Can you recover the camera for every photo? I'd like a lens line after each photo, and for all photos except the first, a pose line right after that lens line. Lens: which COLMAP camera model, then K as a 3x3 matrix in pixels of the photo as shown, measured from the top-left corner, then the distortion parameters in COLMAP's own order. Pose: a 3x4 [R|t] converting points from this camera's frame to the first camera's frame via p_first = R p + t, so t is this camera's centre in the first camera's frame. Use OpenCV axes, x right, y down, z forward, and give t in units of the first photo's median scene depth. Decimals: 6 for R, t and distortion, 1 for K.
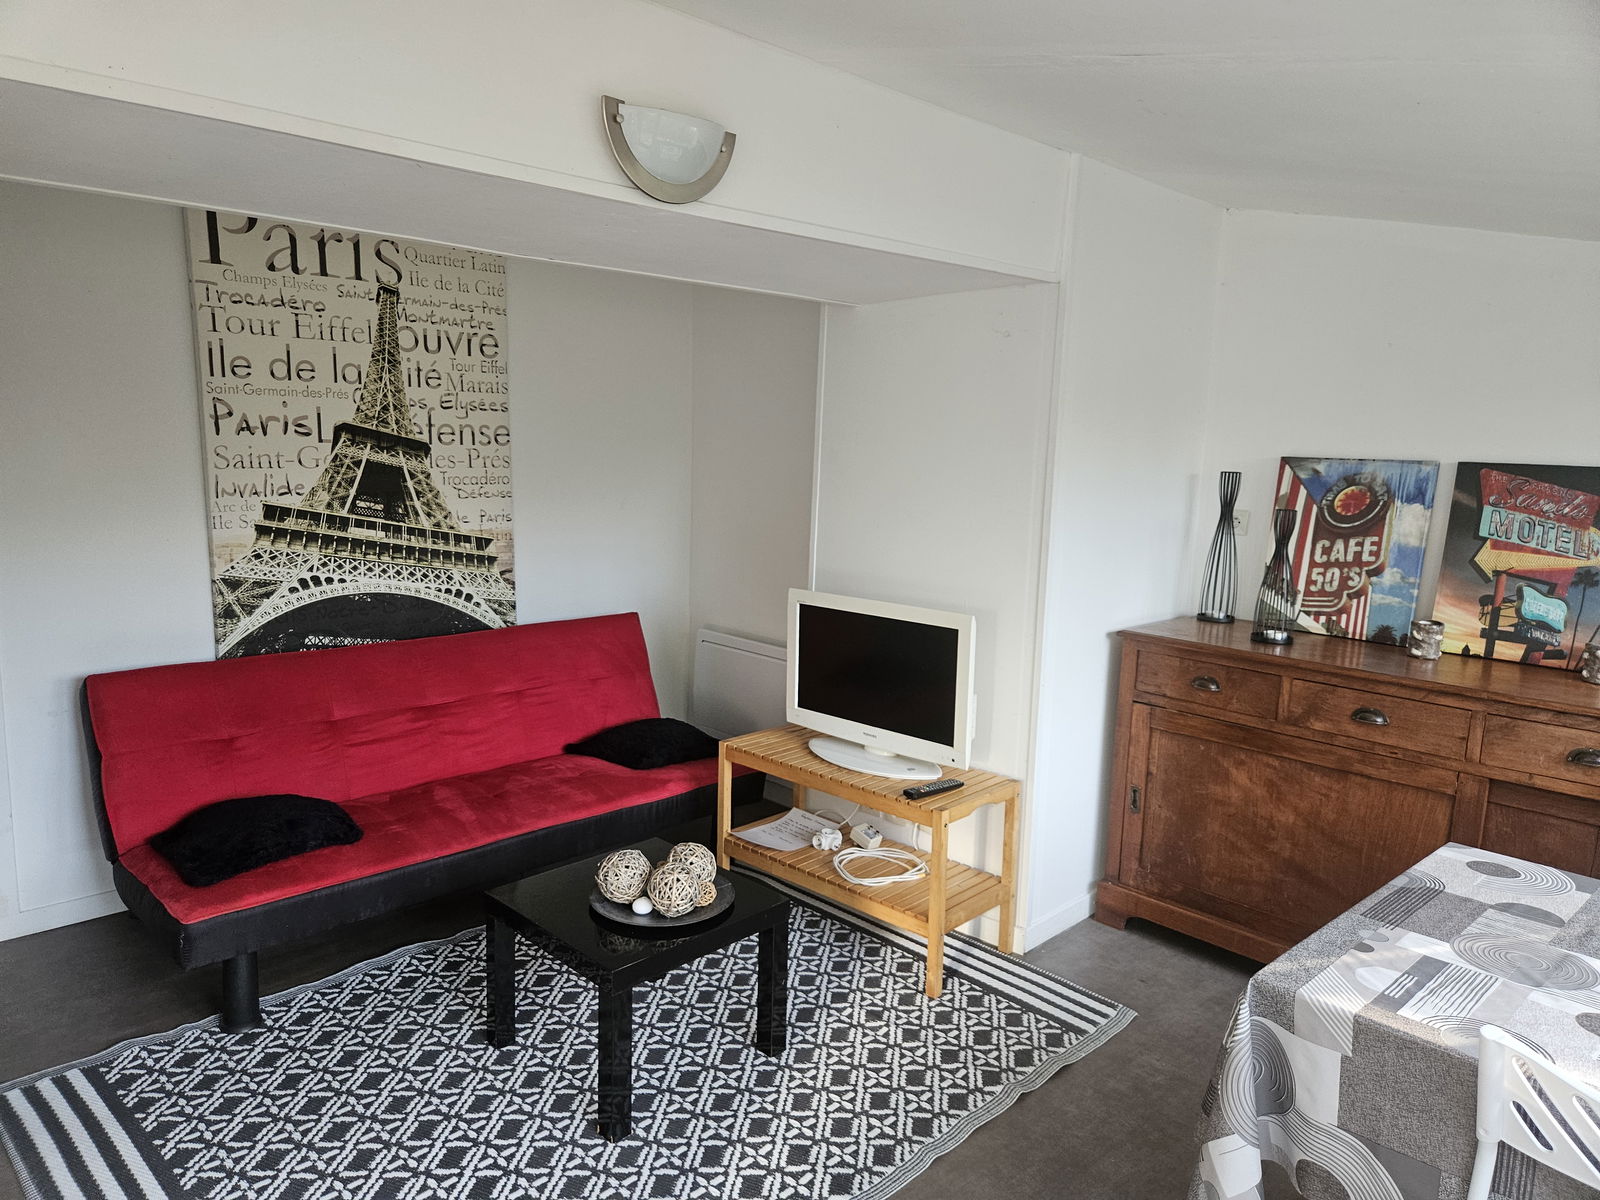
lens RADIAL K [[1071.9, 0, 789.9], [0, 1071.9, 623.9], [0, 0, 1]] dist [0.083421, -0.078931]
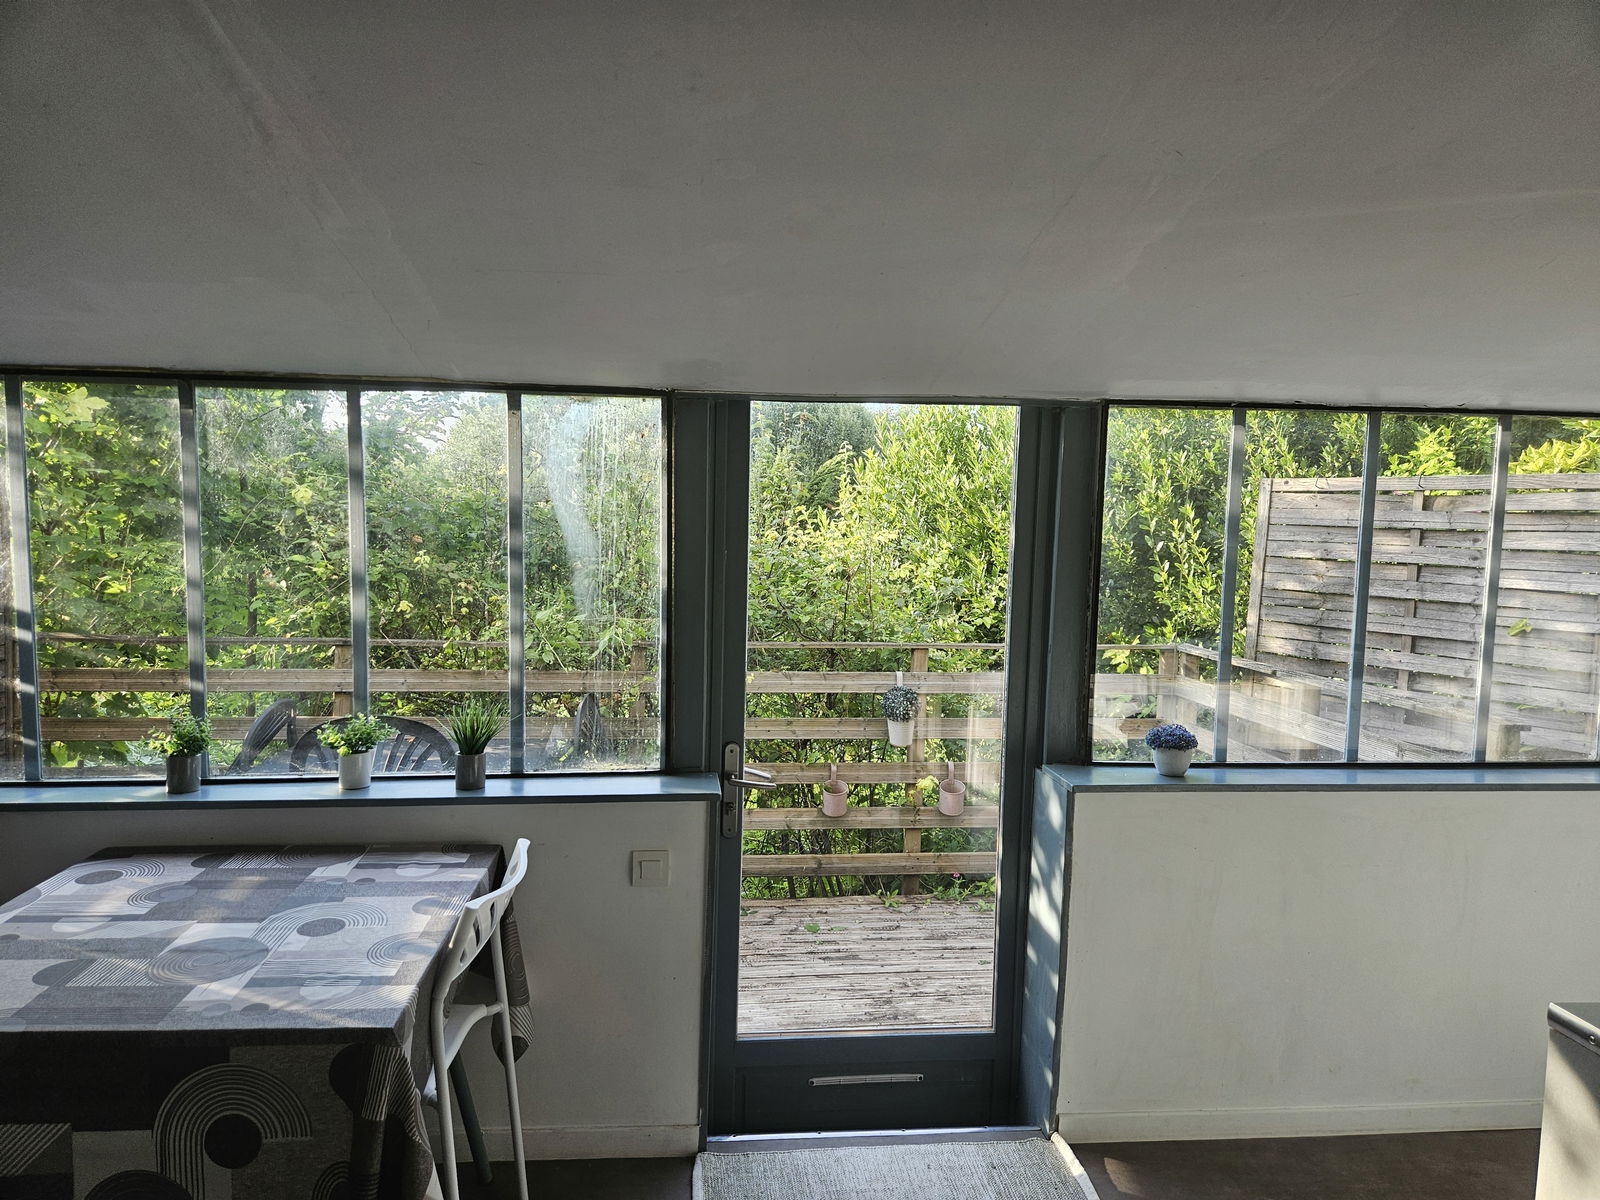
lens RADIAL K [[1060.1, 0, 800.0], [0, 1060.1, 600.0], [0, 0, 1]] dist [0.079792, -0.068697]
pose [[-0.791376, -0.108984, 0.601537, -0.235089], [0.044825, 0.970988, 0.234890, -0.152831], [-0.609685, 0.212850, -0.763531, 0.745703]]
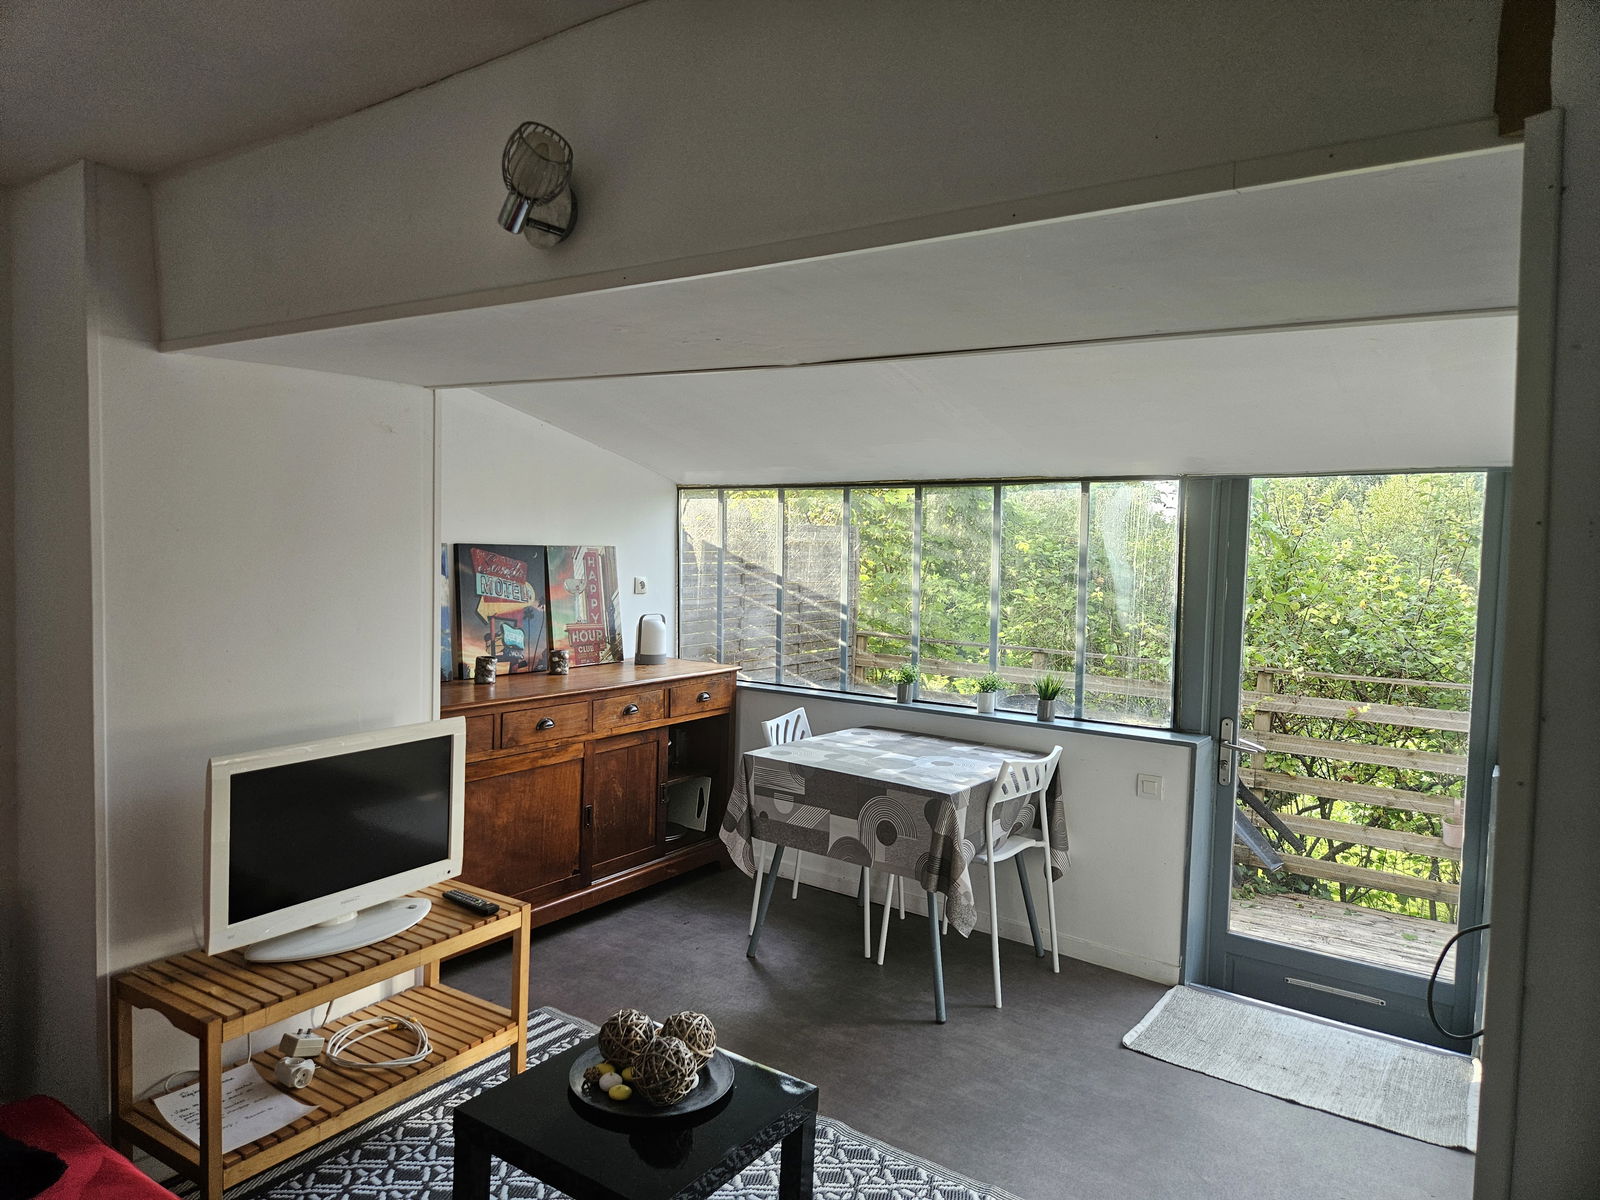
lens RADIAL K [[1060.1, 0, 800.0], [0, 1060.1, 600.0], [0, 0, 1]] dist [0.079792, -0.068697]
pose [[-0.195873, -0.094898, 0.976027, -0.818158], [0.127134, 0.984449, 0.121230, -0.187193], [-0.972353, 0.147832, -0.180762, 0.830920]]
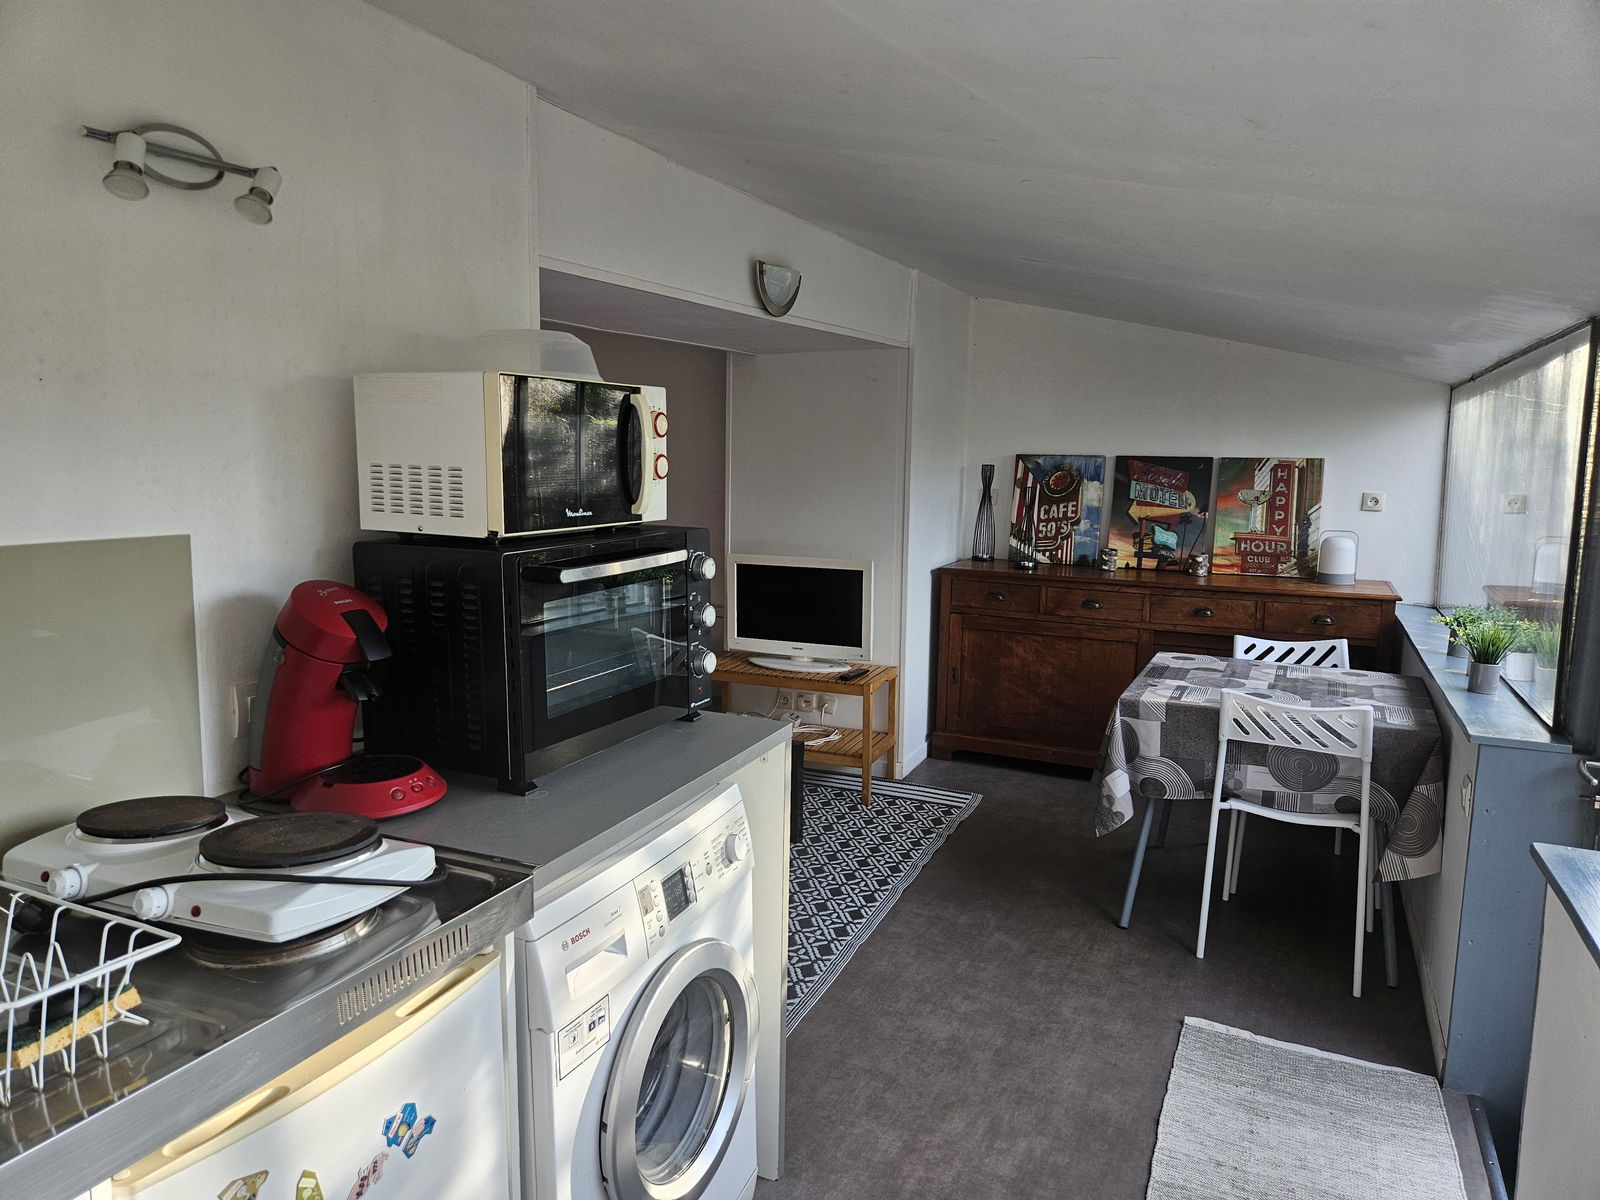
lens RADIAL K [[1071.9, 0, 789.9], [0, 1071.9, 623.9], [0, 0, 1]] dist [0.083421, -0.078931]
pose [[0.933045, -0.075681, 0.351710, -0.481897], [0.074573, 0.997075, 0.016717, 0.048175], [-0.351946, 0.010630, 0.935960, -0.403765]]
